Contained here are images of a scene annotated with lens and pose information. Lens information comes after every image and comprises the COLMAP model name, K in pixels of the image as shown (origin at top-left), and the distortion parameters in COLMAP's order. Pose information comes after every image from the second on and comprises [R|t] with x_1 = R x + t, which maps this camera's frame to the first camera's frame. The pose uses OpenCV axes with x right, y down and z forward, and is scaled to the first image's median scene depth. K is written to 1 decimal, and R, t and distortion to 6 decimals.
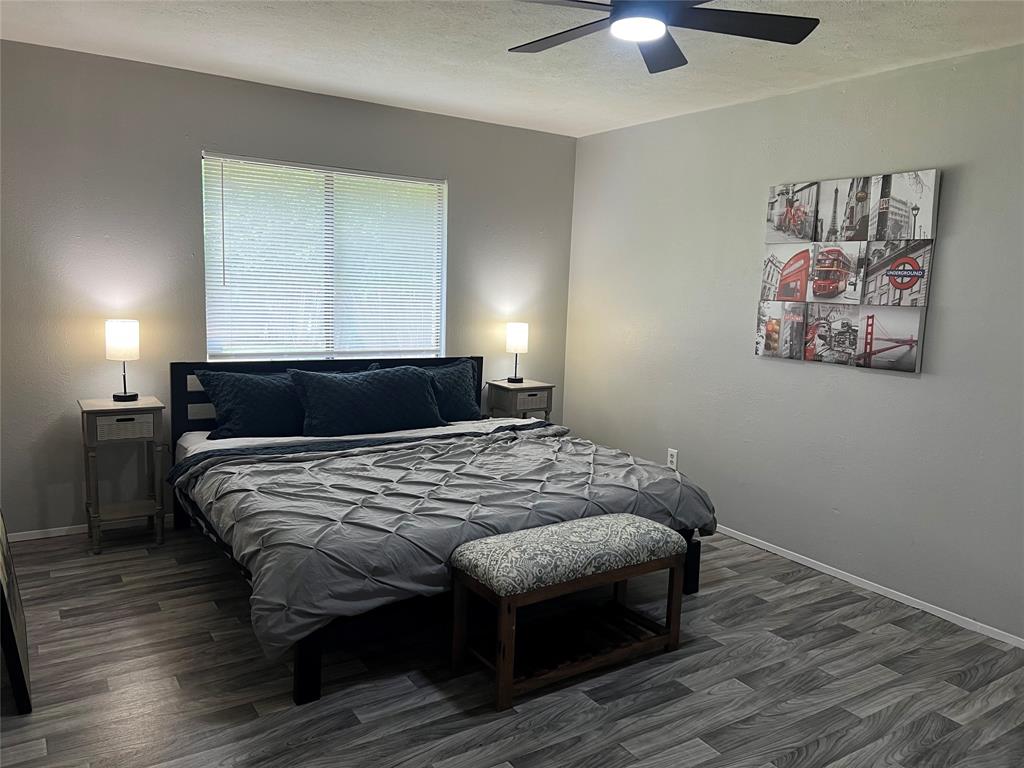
lens RADIAL K [[763.5, 0, 519.2], [0, 763.5, 383.8], [0, 0, 1]] dist [0.053052, -0.066710]
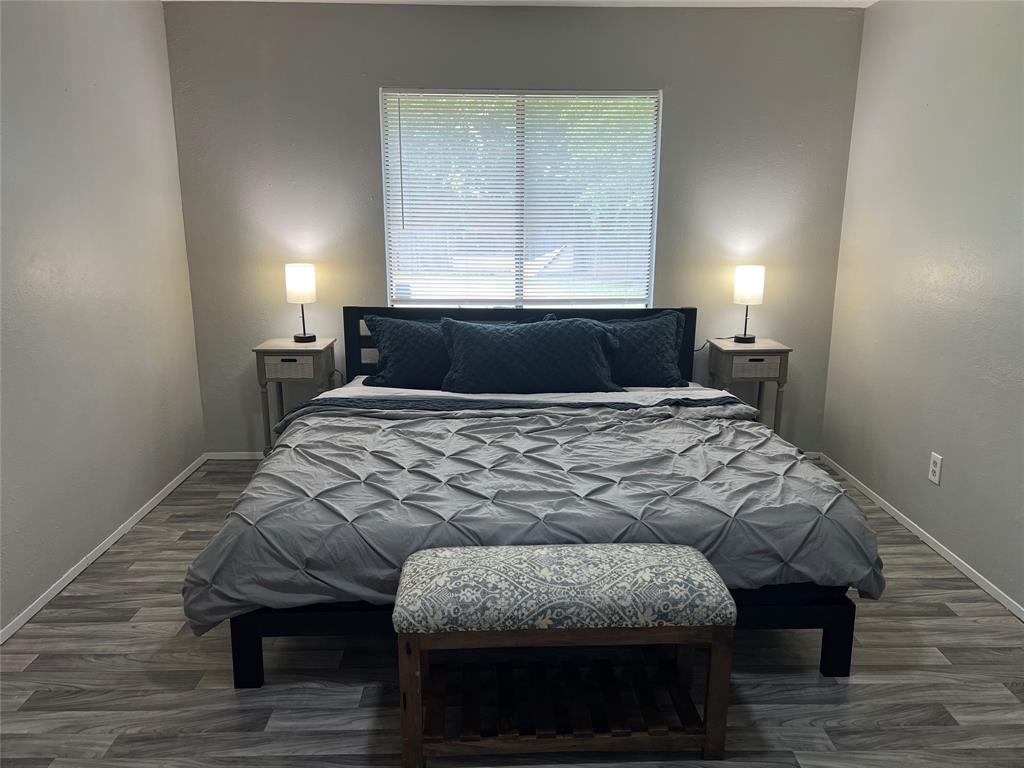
lens RADIAL K [[763.5, 0, 519.2], [0, 763.5, 383.8], [0, 0, 1]] dist [0.053052, -0.066710]
pose [[0.846109, 0.085743, -0.526069, 0.329461], [-0.043246, 0.994766, 0.092580, -0.034127], [0.531253, -0.055583, 0.845388, 0.298947]]
